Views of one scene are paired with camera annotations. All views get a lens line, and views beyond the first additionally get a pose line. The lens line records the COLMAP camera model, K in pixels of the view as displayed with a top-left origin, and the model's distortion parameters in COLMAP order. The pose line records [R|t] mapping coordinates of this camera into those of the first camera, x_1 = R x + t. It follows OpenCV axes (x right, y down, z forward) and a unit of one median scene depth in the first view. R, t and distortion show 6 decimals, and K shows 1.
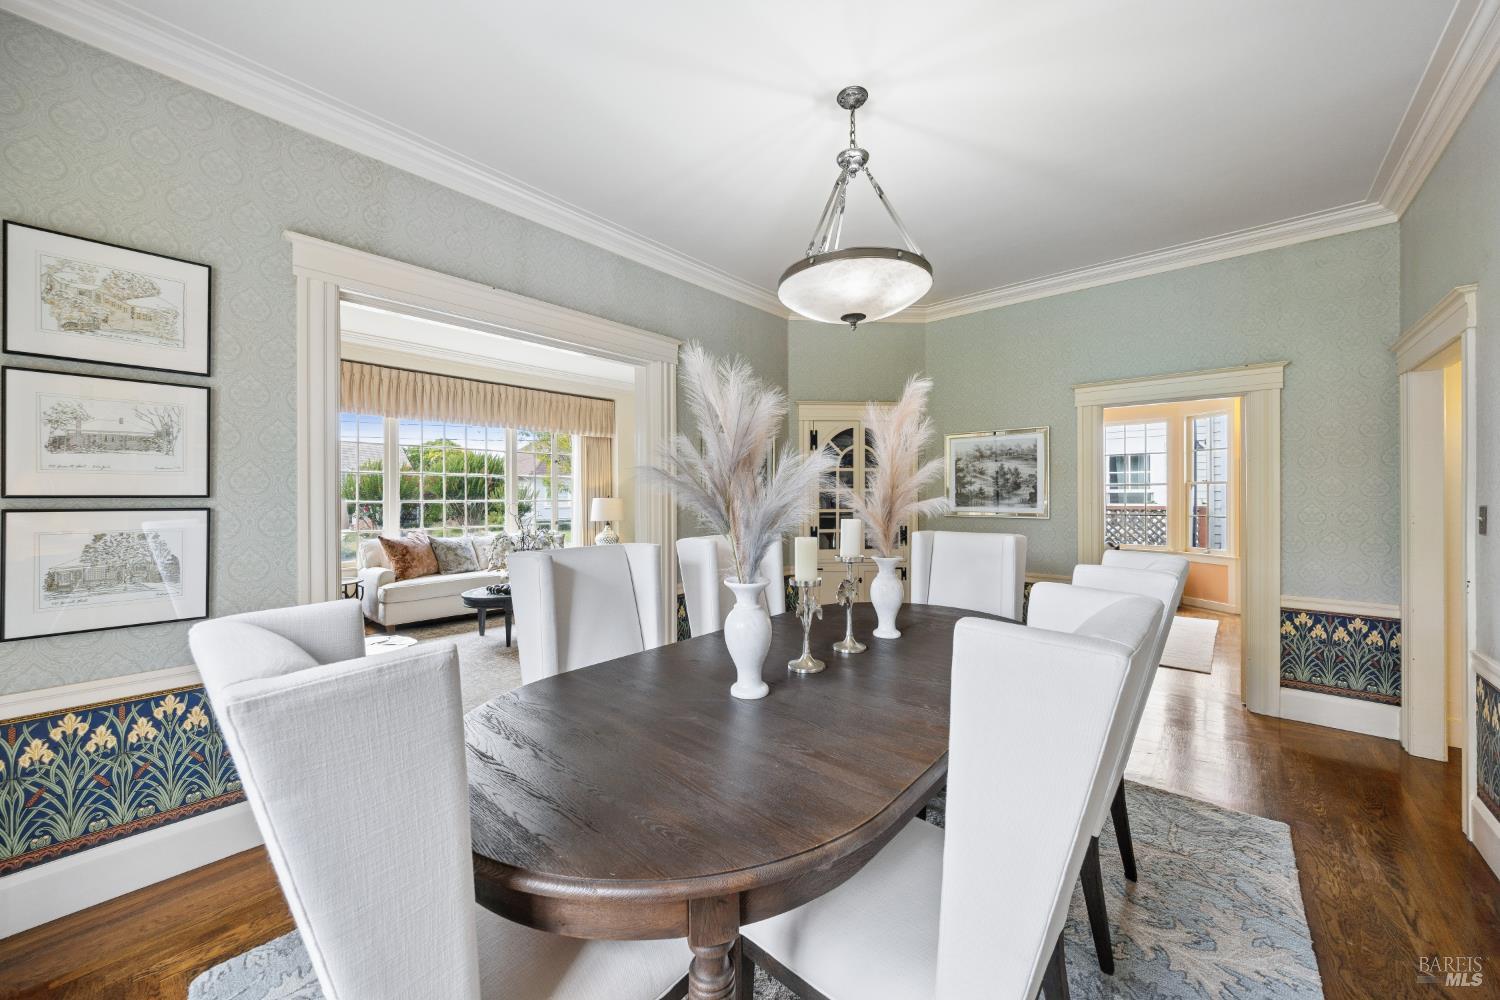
lens RADIAL K [[537.0, 0, 750.0], [0, 537.0, 500.0], [0, 0, 1]] dist [-0.000938, -0.005415]
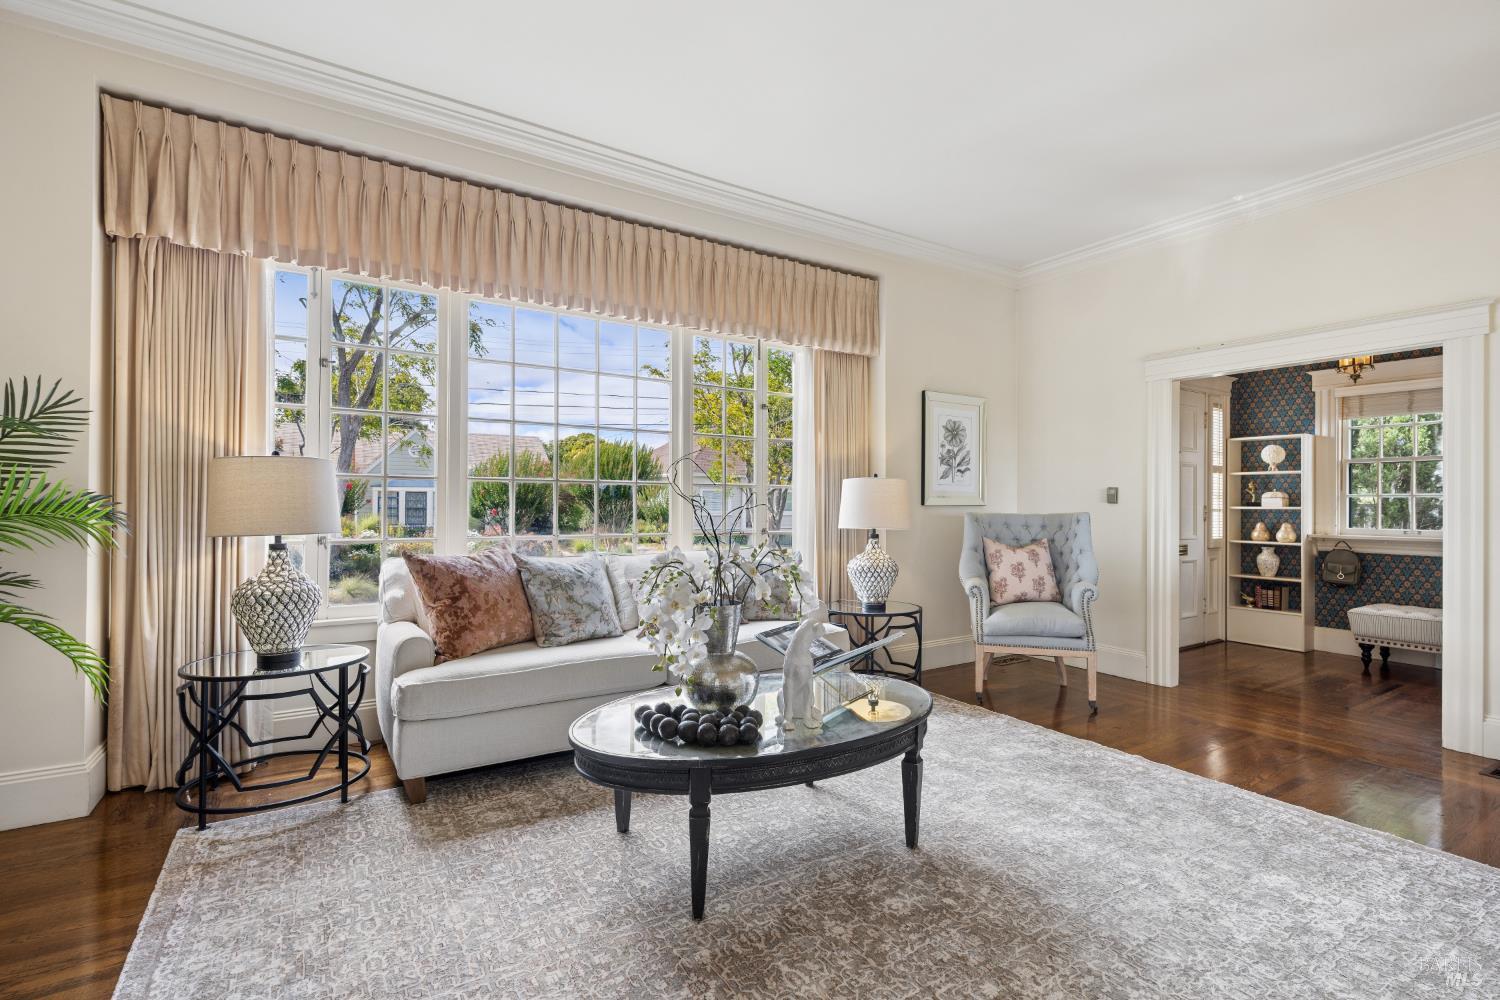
lens RADIAL K [[721.9, 0, 750.0], [0, 721.9, 500.0], [0, 0, 1]] dist [-0.063221, 0.000450]
pose [[0.956505, 0.002103, -0.291709, -0.238649], [-0.005131, 0.999941, -0.009616, 0.027014], [0.291671, 0.010694, 0.956459, 0.483875]]
